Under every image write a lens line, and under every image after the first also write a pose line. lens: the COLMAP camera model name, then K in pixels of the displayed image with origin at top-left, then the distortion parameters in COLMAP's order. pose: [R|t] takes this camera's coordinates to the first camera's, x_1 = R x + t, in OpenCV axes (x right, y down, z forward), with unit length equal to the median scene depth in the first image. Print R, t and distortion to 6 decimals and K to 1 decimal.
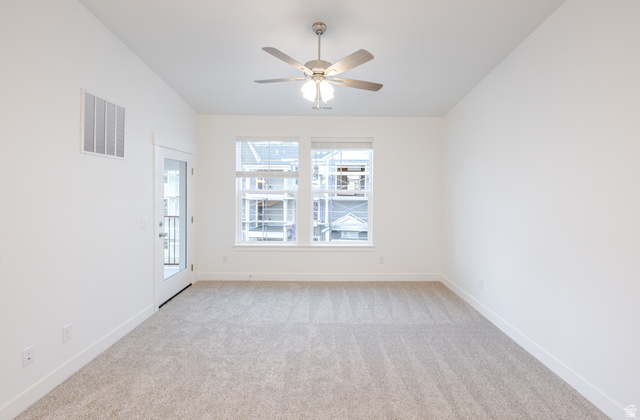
lens RADIAL K [[280.6, 0, 320.0], [0, 280.6, 196.5], [0, 0, 1]] dist [0.000953, 0.000259]
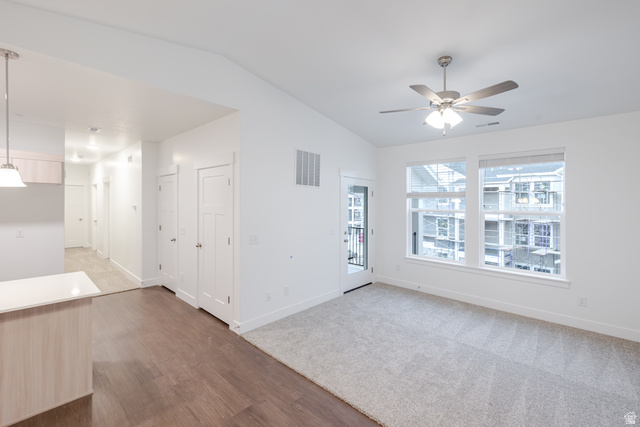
lens RADIAL K [[273.0, 0, 332.6], [0, 273.0, 213.6], [0, 0, 1]] dist [0.001962, 0.000391]
pose [[0.742467, 0.027413, -0.669321, 0.292274], [-0.030226, 0.999516, 0.007407, -0.004673], [0.669200, 0.014731, 0.742936, -0.045423]]
